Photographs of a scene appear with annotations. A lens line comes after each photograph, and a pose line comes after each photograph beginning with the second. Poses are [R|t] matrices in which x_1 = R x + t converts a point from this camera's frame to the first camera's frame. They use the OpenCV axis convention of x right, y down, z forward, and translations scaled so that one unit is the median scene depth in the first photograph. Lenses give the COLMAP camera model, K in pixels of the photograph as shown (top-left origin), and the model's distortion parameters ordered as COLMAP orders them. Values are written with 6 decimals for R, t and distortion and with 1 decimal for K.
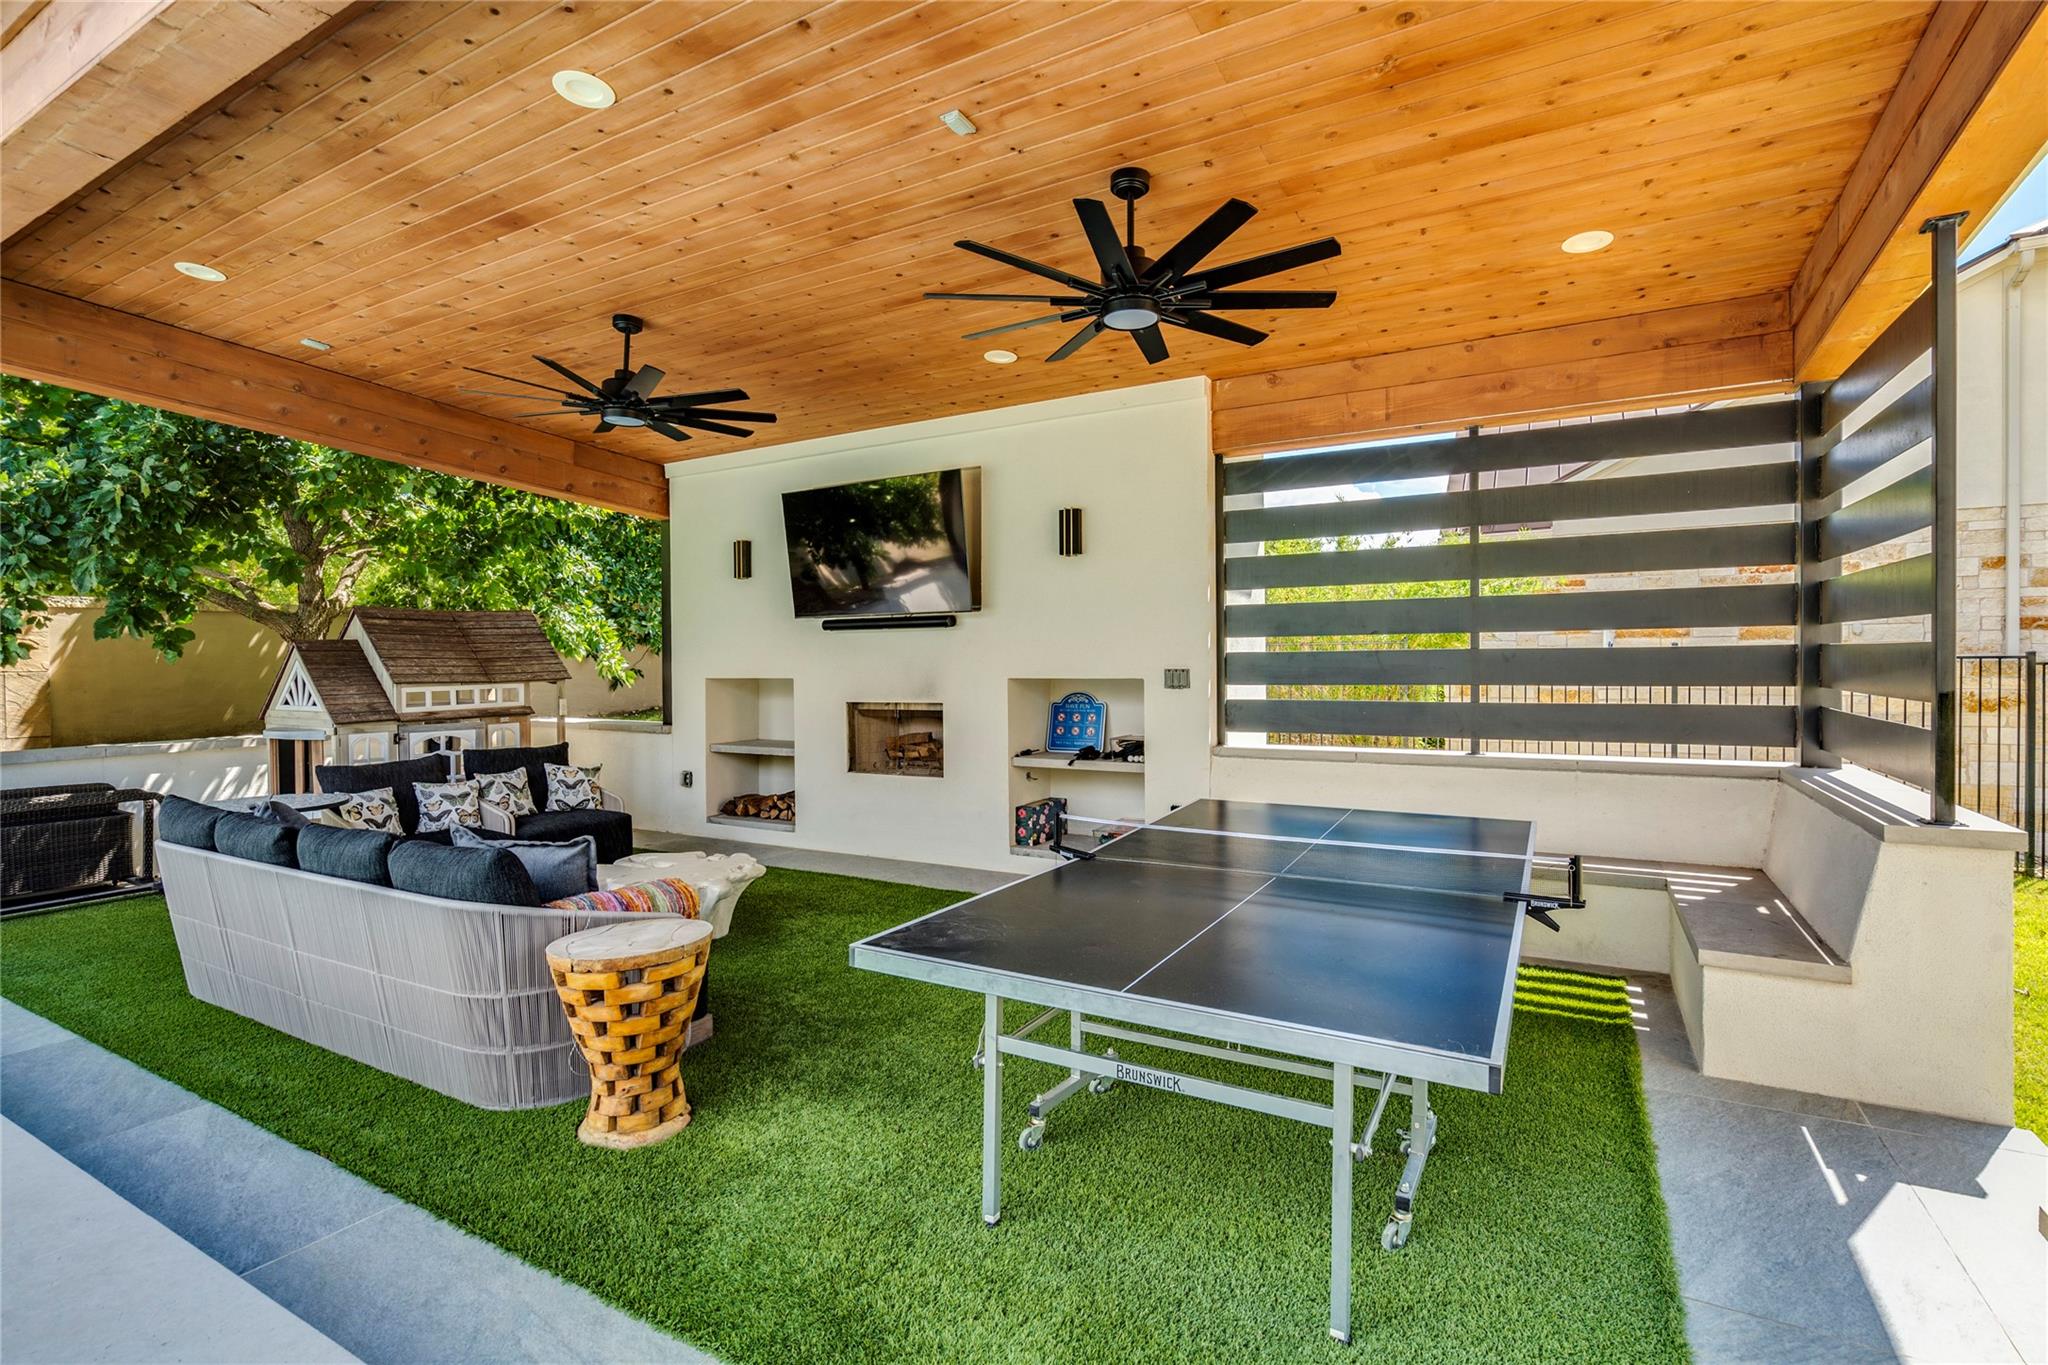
lens RADIAL K [[959.6, 0, 1026.0], [0, 959.6, 675.7], [0, 0, 1]] dist [0.002065, 0.000353]
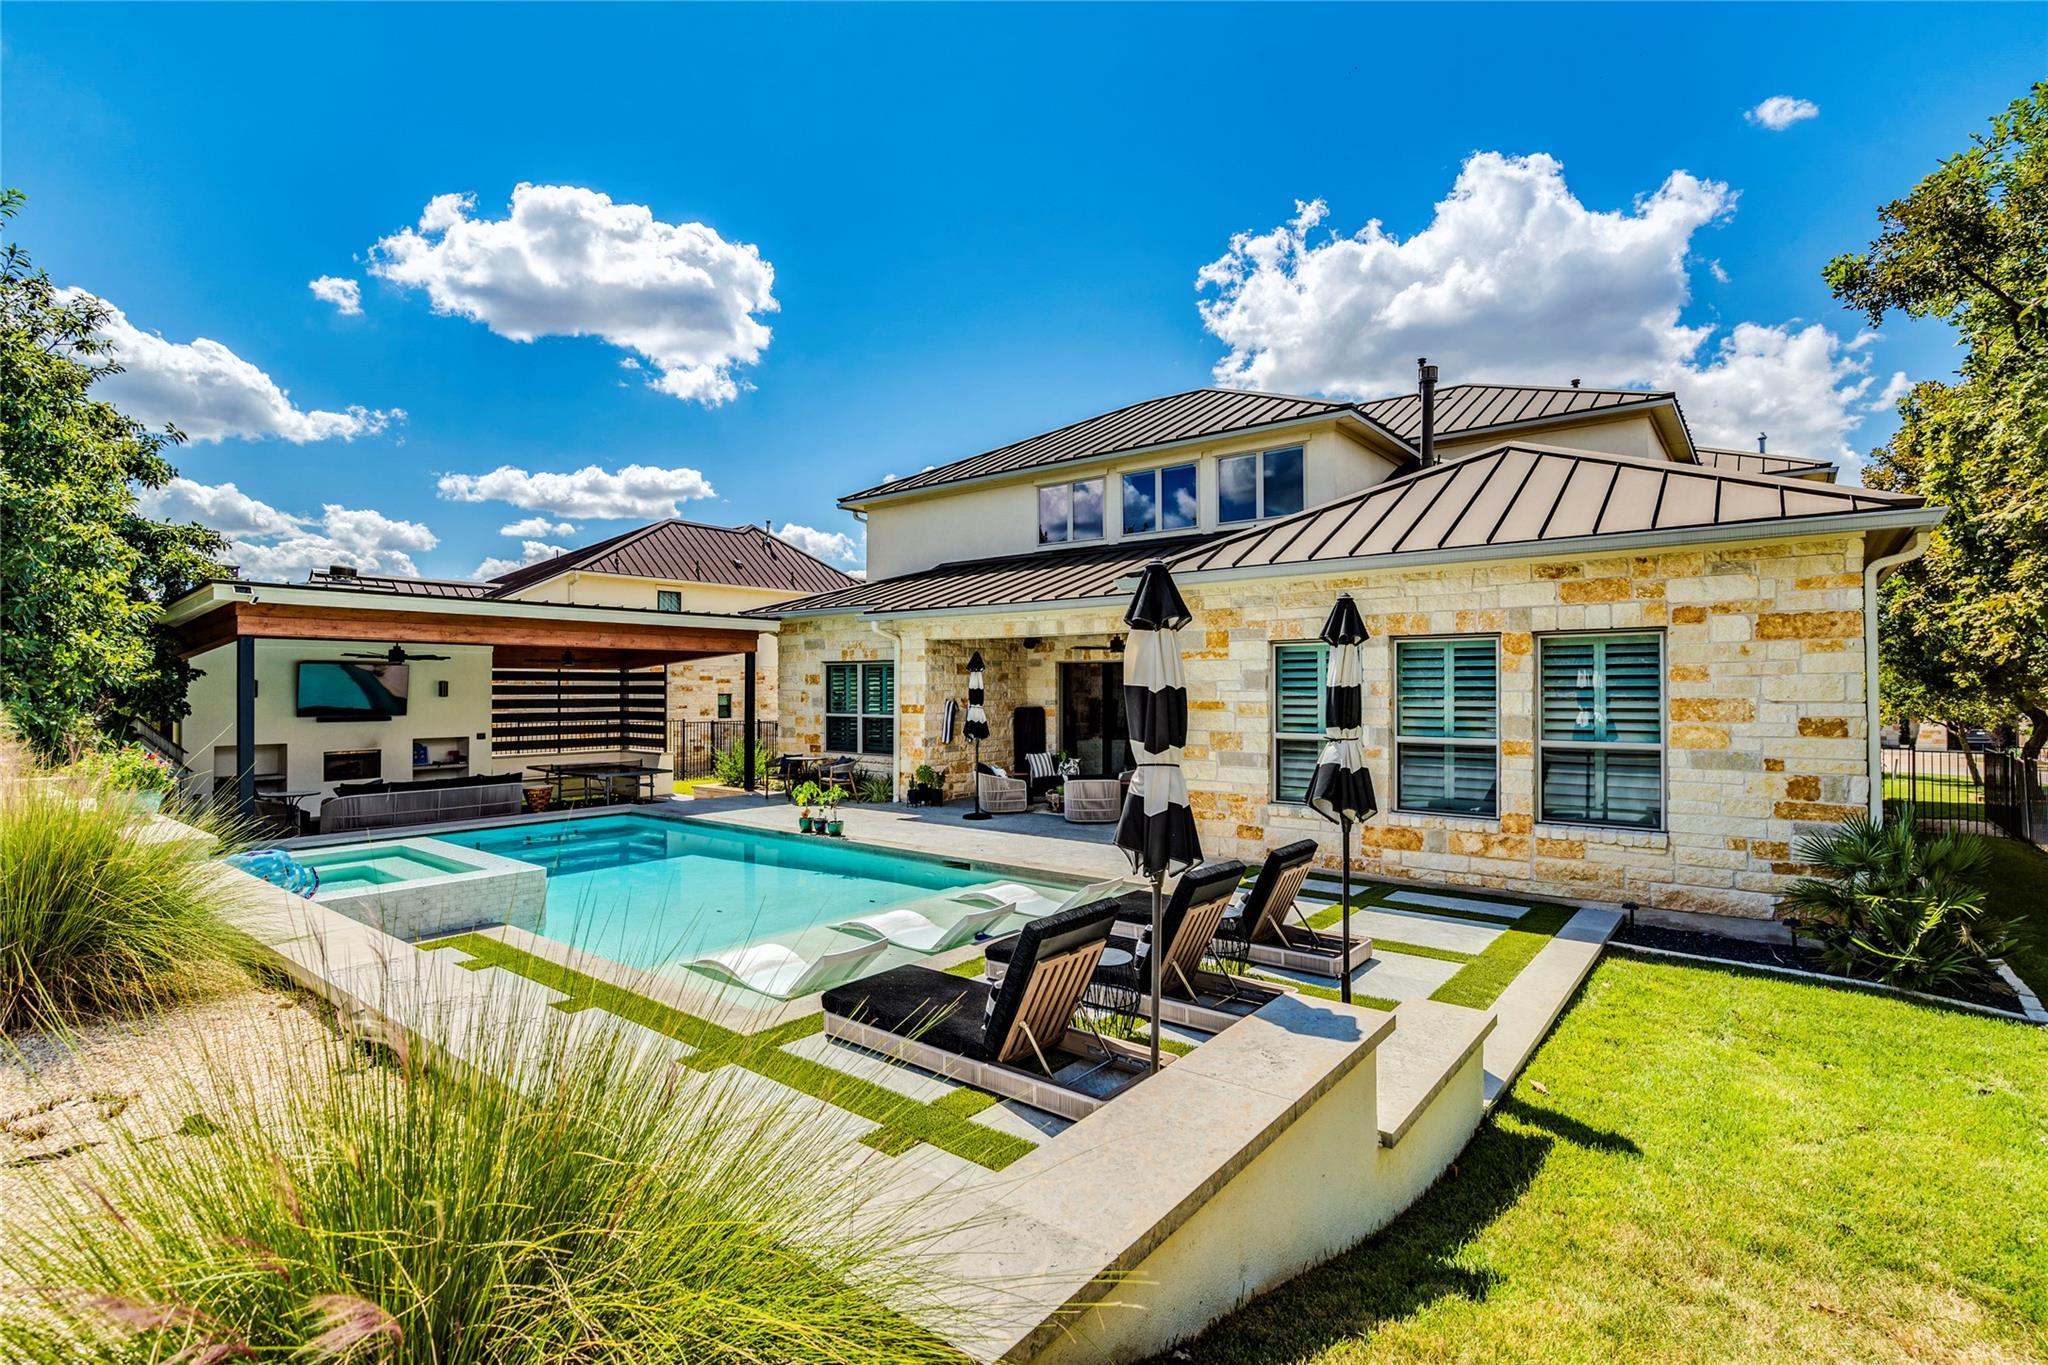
lens RADIAL K [[959.6, 0, 1024.7], [0, 959.6, 684.3], [0, 0, 1]] dist [0.002065, 0.000353]
pose [[0.146146, 0.015404, 0.989143, -2.595155], [0.017208, 0.999688, -0.018111, -0.076875], [-0.989113, 0.019668, 0.145835, -1.208614]]
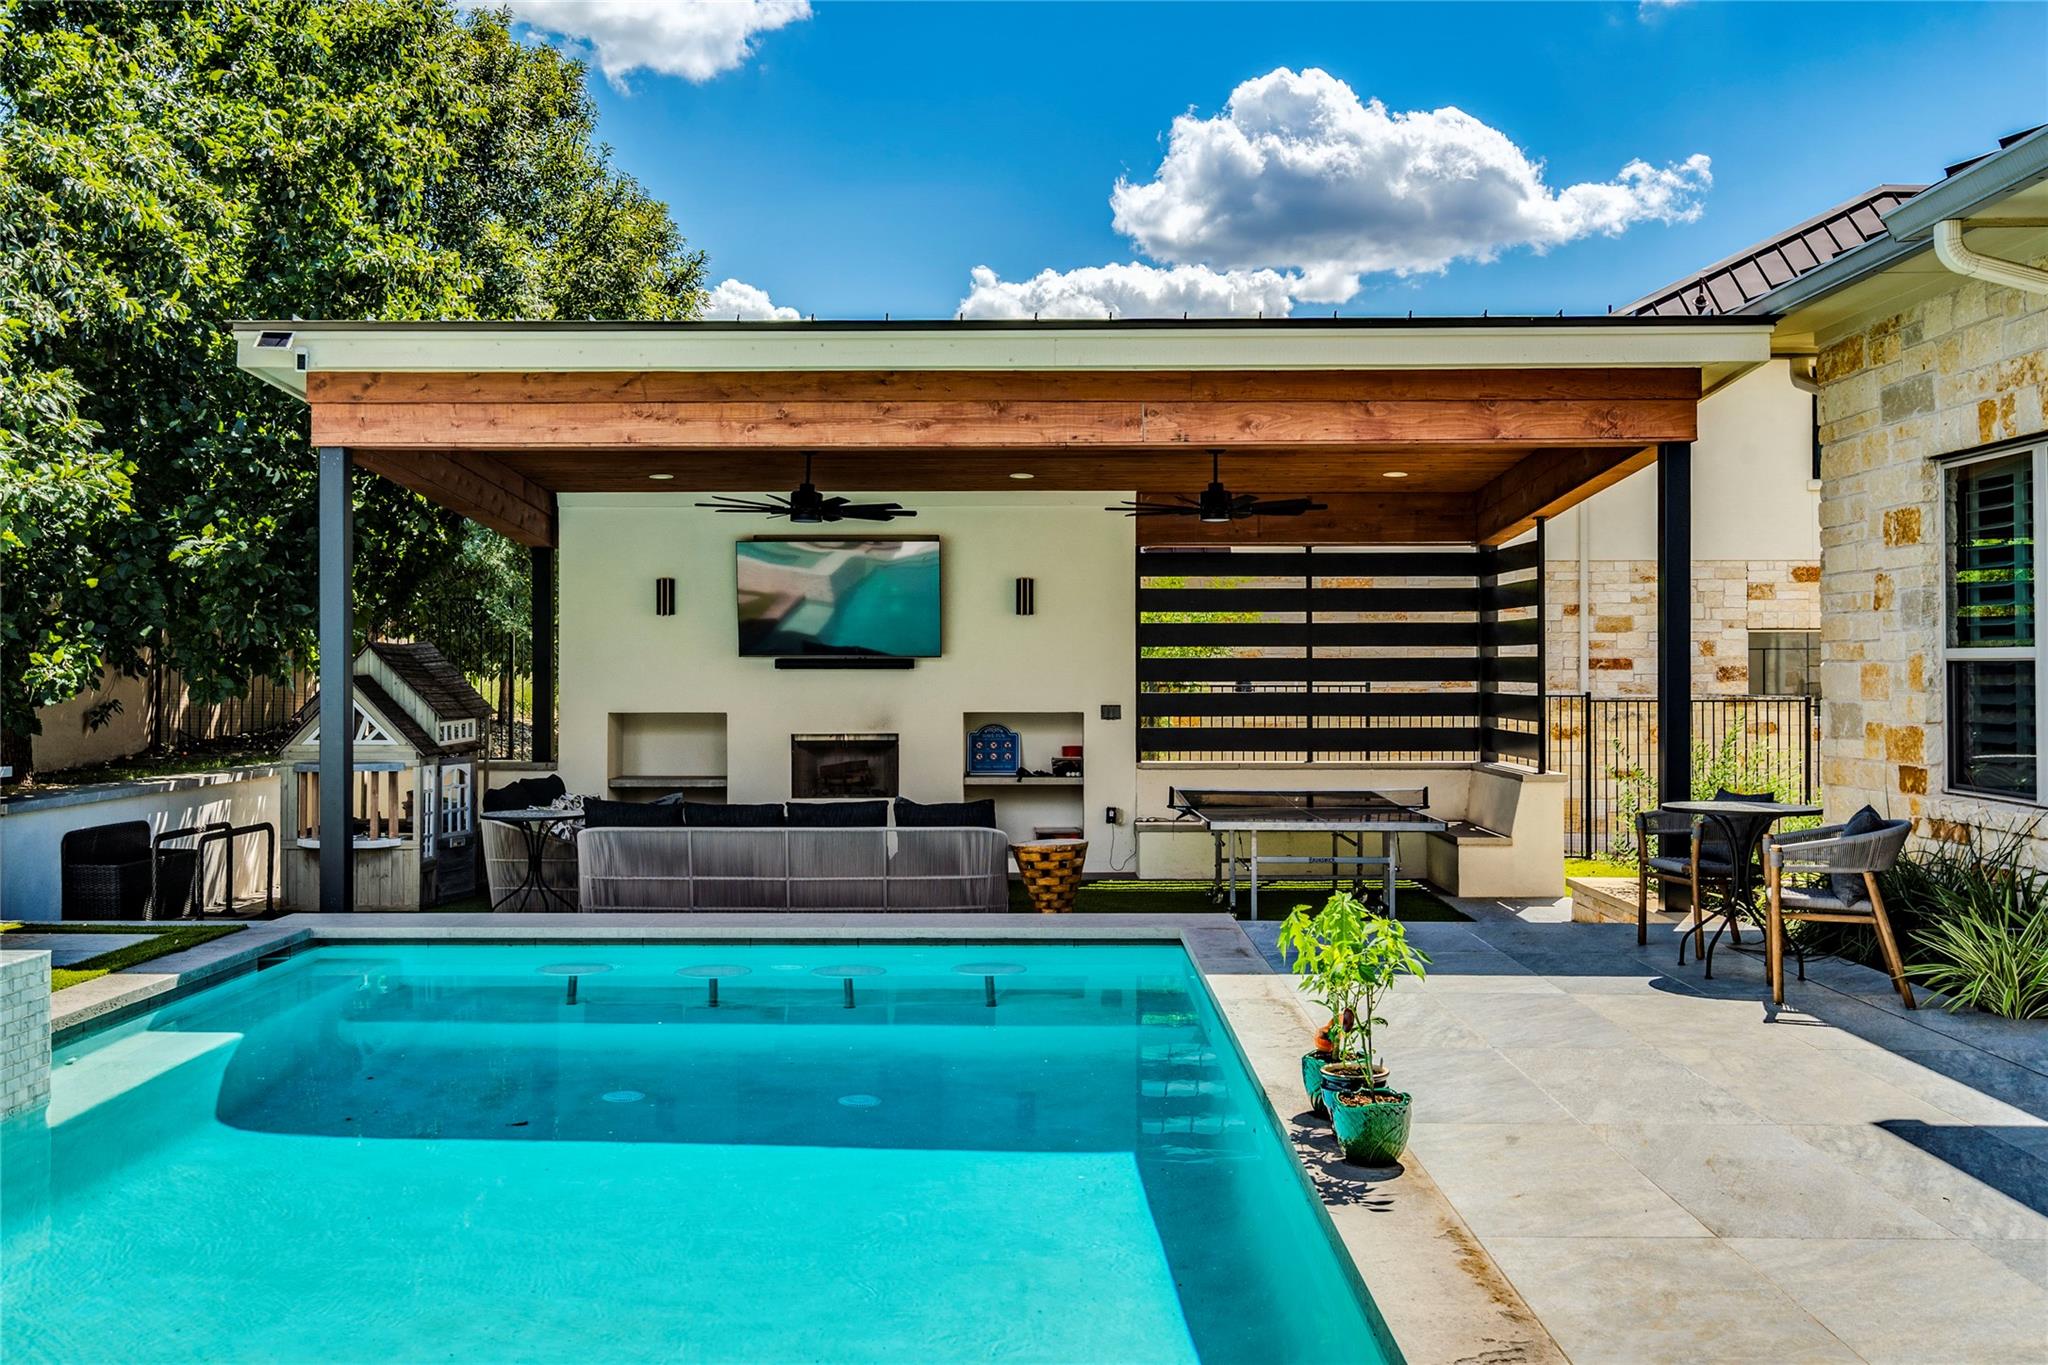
lens RADIAL K [[1950.5, 0, 1015.9], [0, 1950.5, 685.7], [0, 0, 1]] dist [0.019930, 0.000000]
pose [[0.876377, 0.006580, 0.481582, -1.172745], [-0.000305, 0.999914, -0.013107, 0.001389], [-0.481626, 0.011340, 0.876303, -1.217480]]
